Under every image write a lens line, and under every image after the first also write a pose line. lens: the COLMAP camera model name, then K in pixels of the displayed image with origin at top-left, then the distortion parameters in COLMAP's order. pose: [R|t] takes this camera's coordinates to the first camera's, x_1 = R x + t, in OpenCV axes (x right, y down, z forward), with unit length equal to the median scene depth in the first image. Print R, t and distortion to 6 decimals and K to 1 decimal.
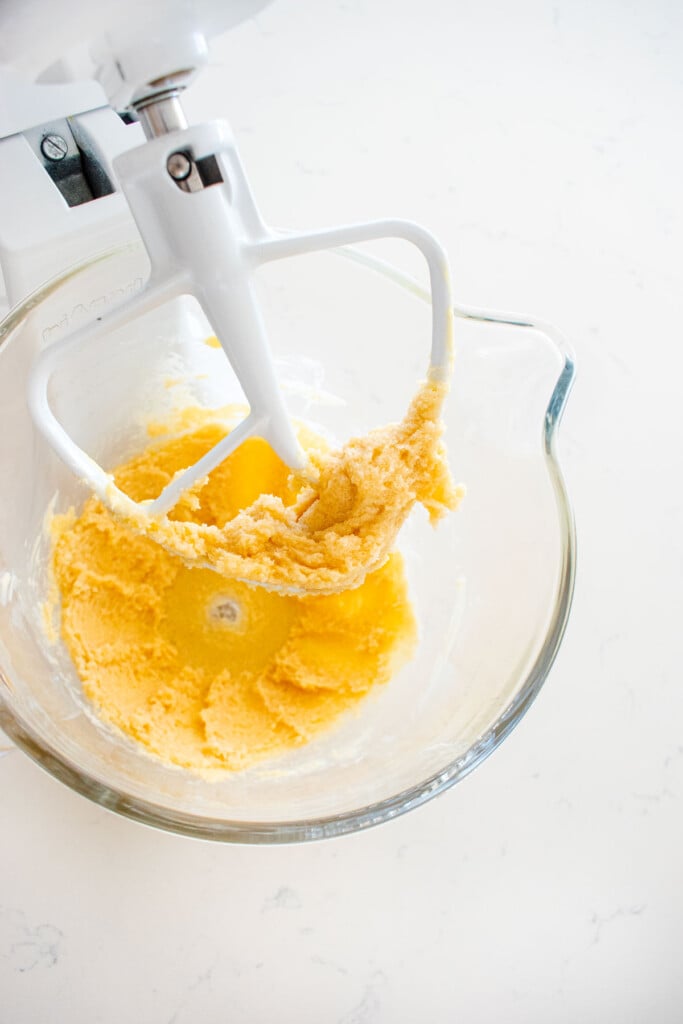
lens RADIAL K [[803.2, 0, 341.5], [0, 803.2, 512.0], [0, 0, 1]] dist [-0.097391, 0.012192]
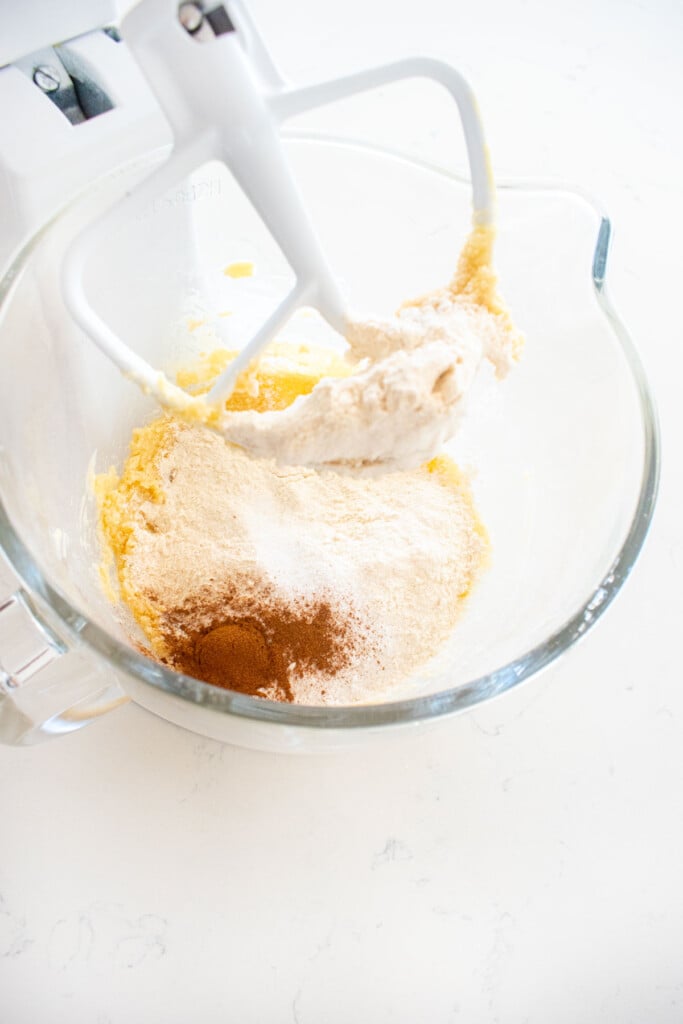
lens RADIAL K [[796.7, 0, 341.5], [0, 796.7, 512.0], [0, 0, 1]] dist [-0.087075, -0.000118]
pose [[0.987160, -0.159105, -0.014142, -0.070781], [0.158575, 0.986798, -0.032934, 0.141843], [0.019195, 0.030269, 0.999357, 0.060211]]
